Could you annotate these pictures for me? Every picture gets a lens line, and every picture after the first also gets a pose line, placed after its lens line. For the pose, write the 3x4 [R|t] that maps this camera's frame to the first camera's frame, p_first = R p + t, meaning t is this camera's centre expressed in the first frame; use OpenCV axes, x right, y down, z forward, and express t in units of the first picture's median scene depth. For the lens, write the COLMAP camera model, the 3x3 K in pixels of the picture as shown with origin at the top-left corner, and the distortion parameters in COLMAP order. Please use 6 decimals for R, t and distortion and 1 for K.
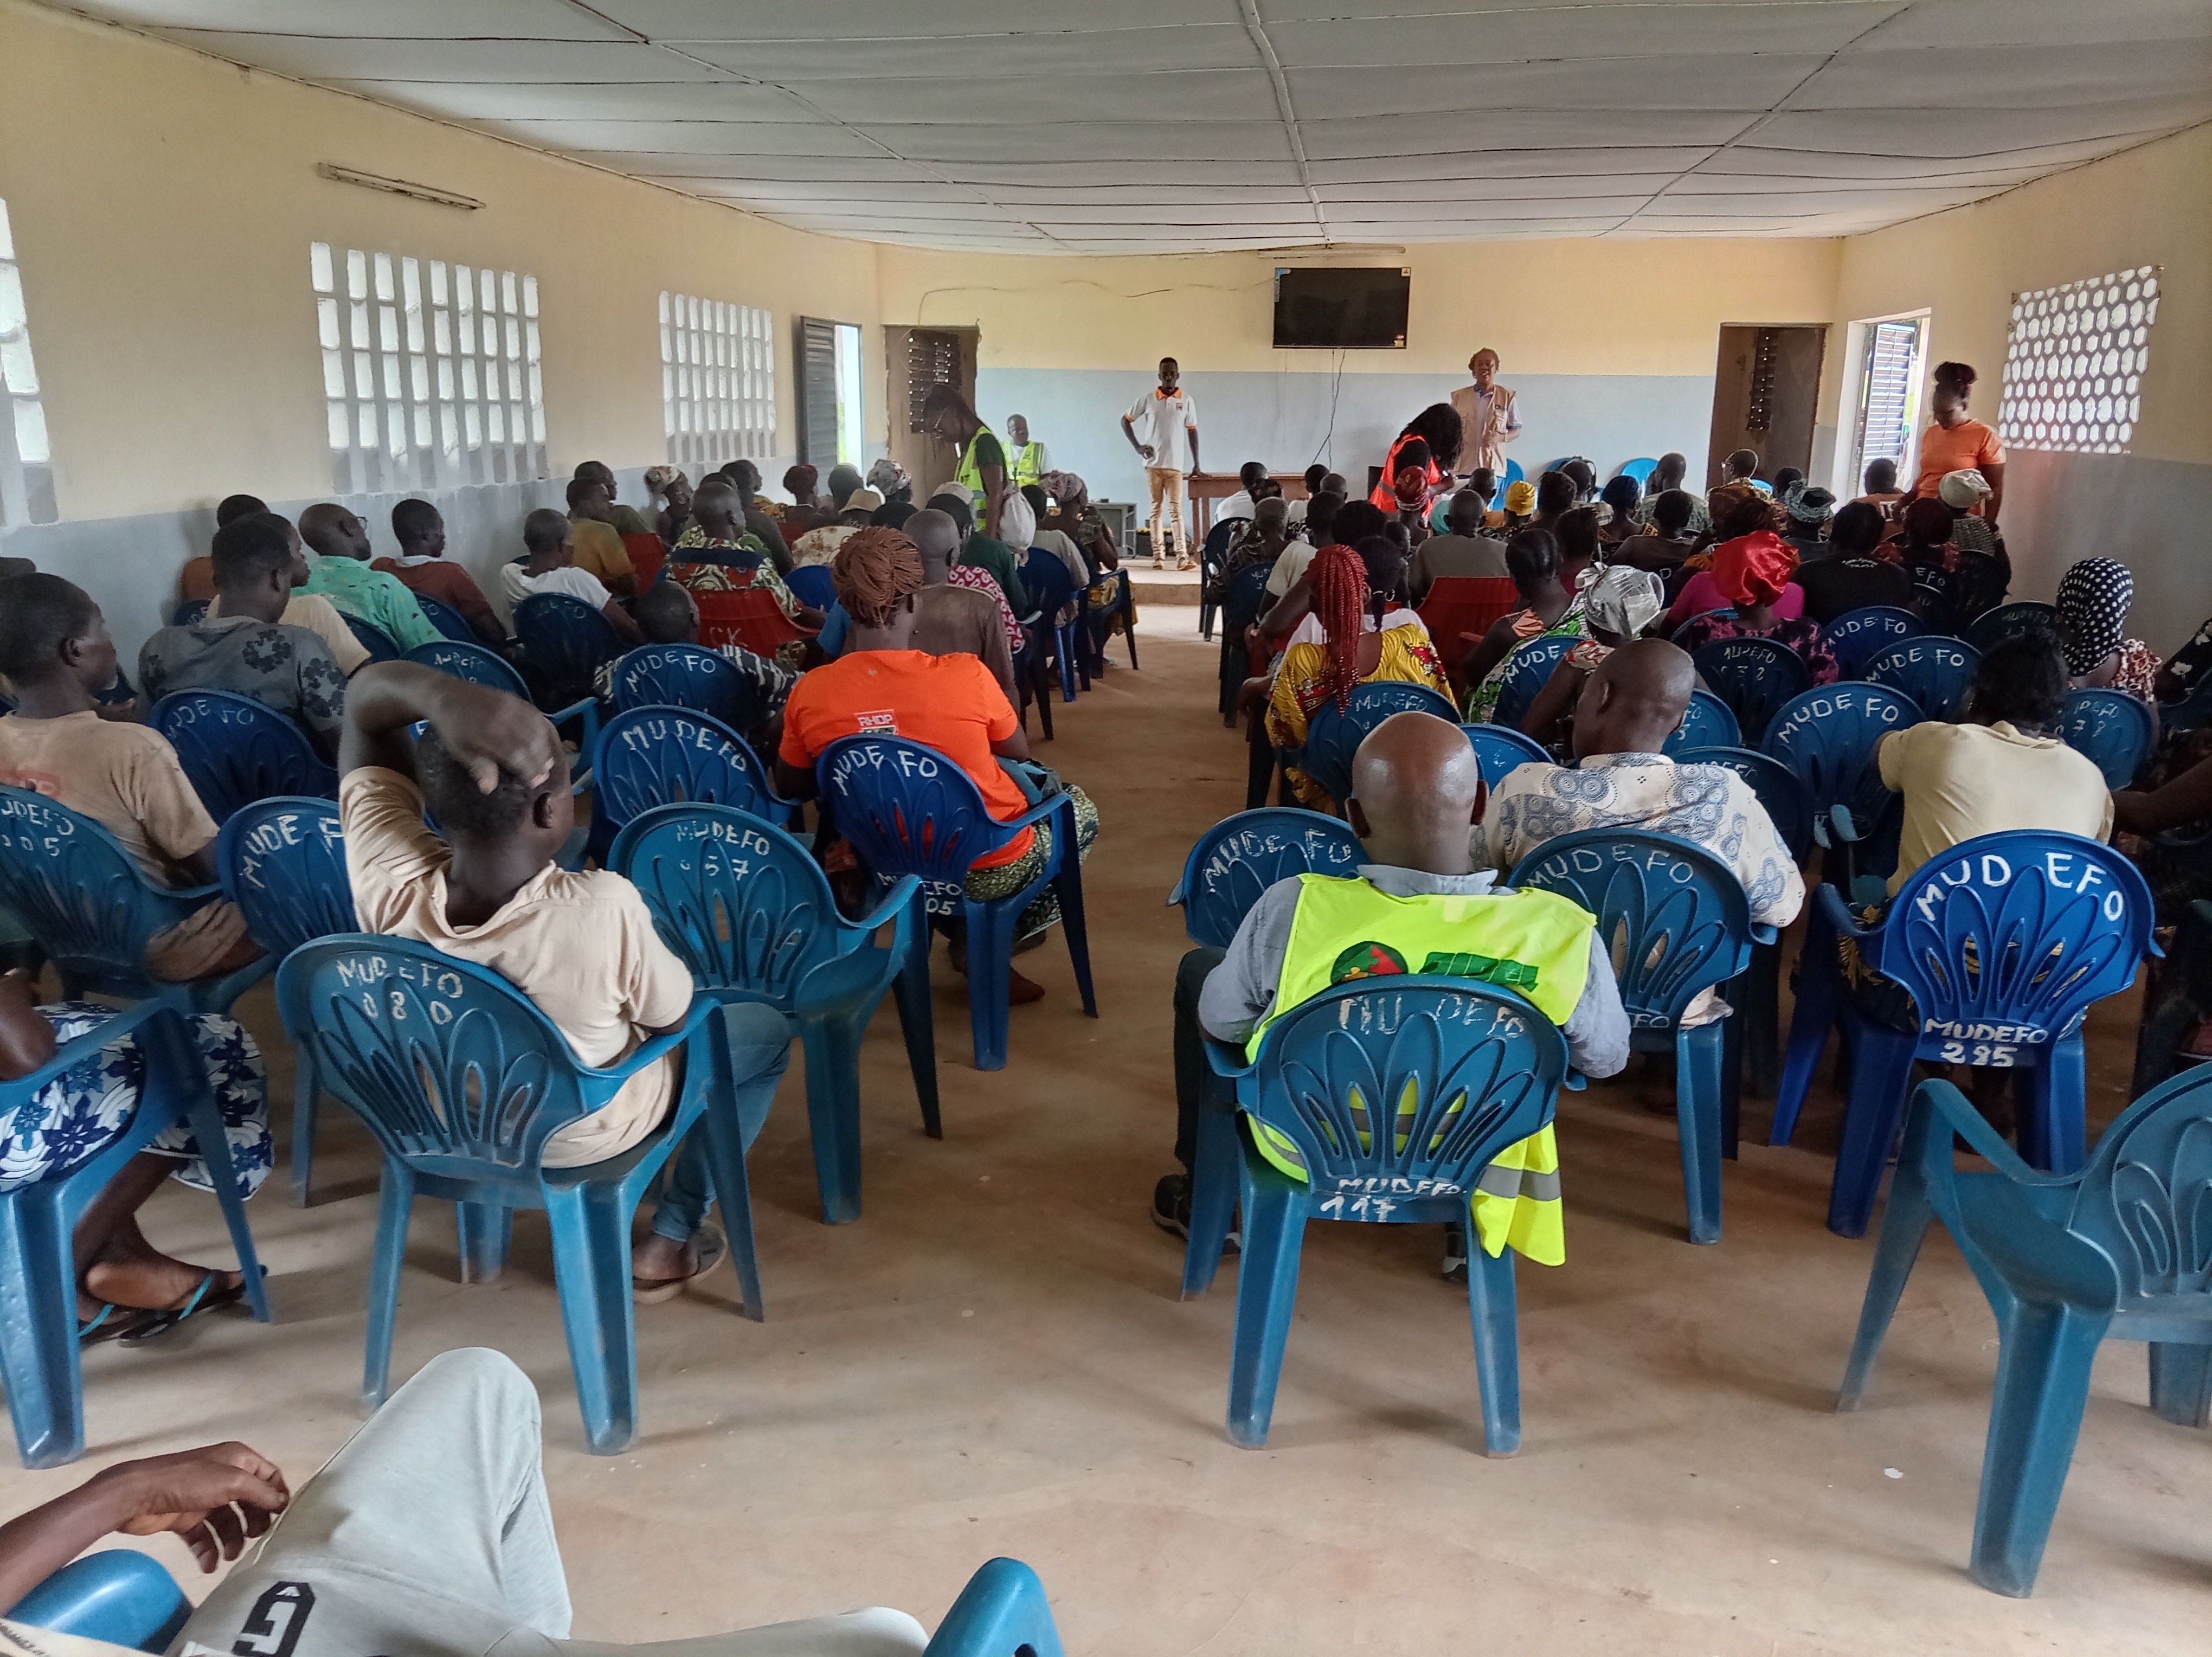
lens RADIAL K [[1653.4, 0, 1115.3], [0, 1653.4, 821.4], [0, 0, 1]] dist [-0.020540, 0.005493]
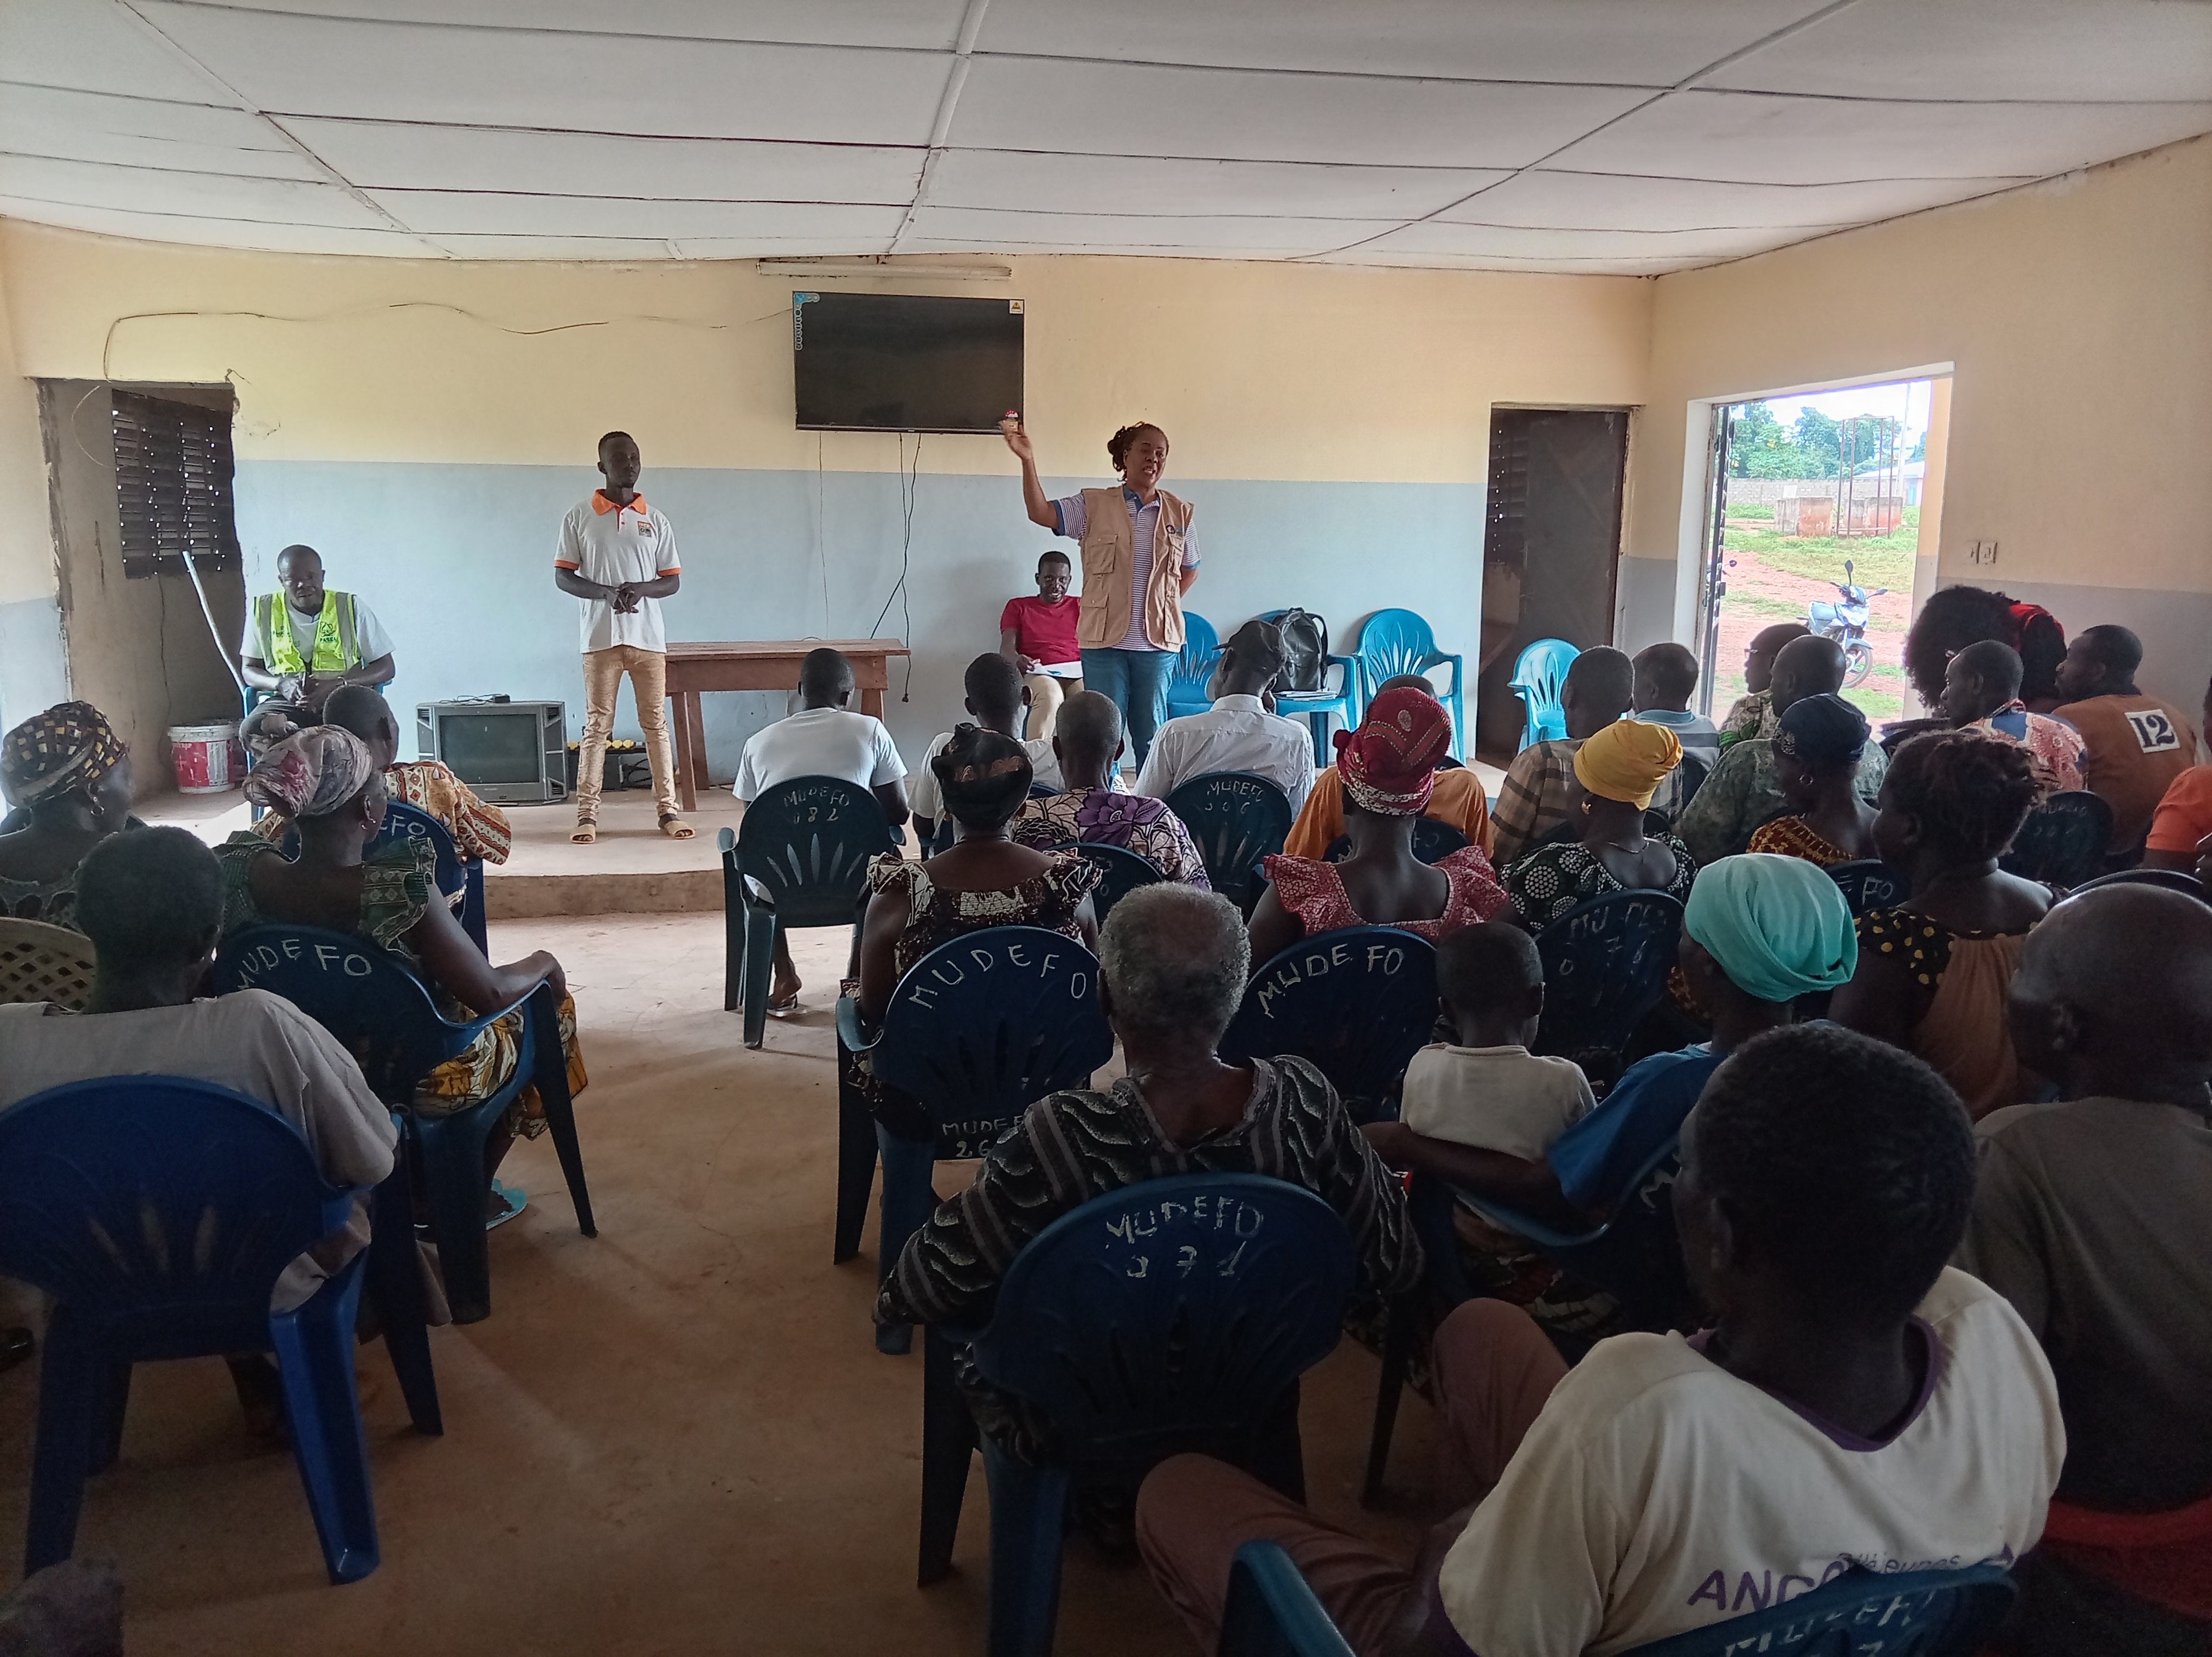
lens RADIAL K [[1623.1, 0, 1111.2], [0, 1623.1, 824.6], [0, 0, 1]] dist [0.025353, -0.090604]
pose [[0.944327, -0.059164, 0.323645, 0.011023], [0.080820, 0.995272, -0.053875, -0.160748], [-0.318927, 0.077033, 0.944643, 0.640928]]
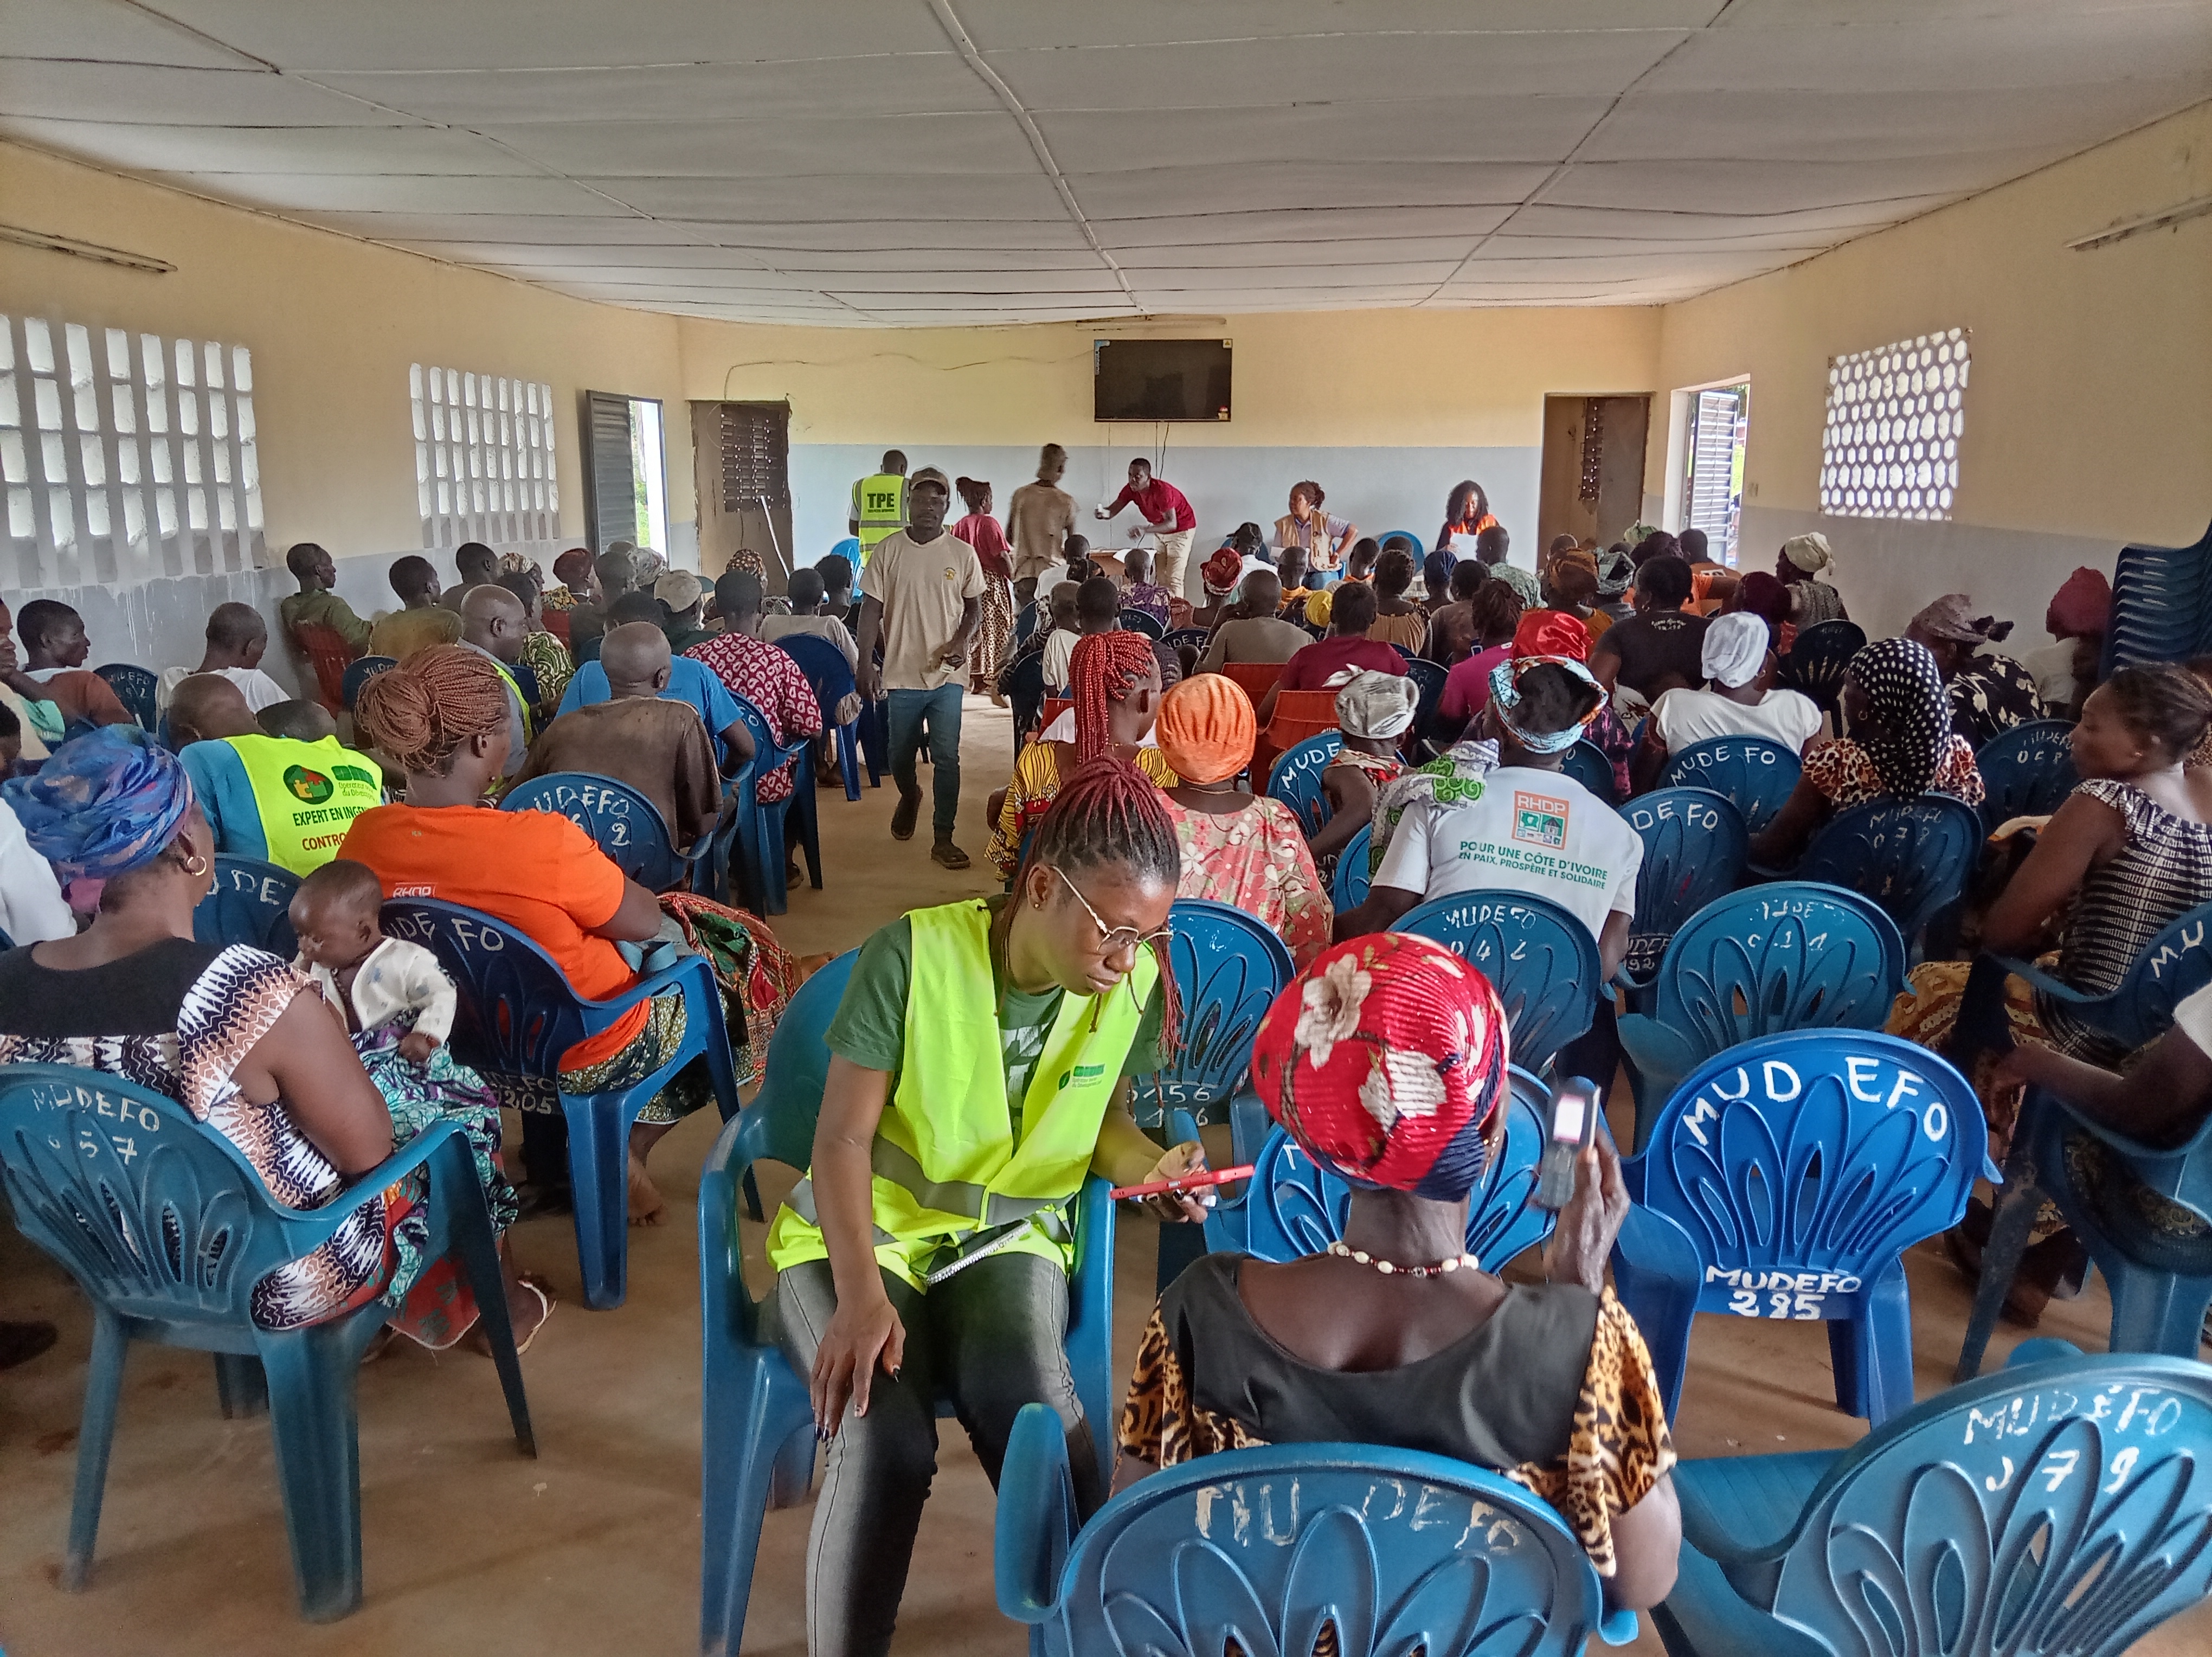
lens RADIAL K [[1623.1, 0, 1111.2], [0, 1623.1, 824.6], [0, 0, 1]] dist [0.025353, -0.090604]
pose [[0.997556, -0.023160, 0.065915, 0.053543], [0.025716, 0.998939, -0.038198, -0.019396], [-0.064960, 0.039800, 0.997094, 0.080123]]
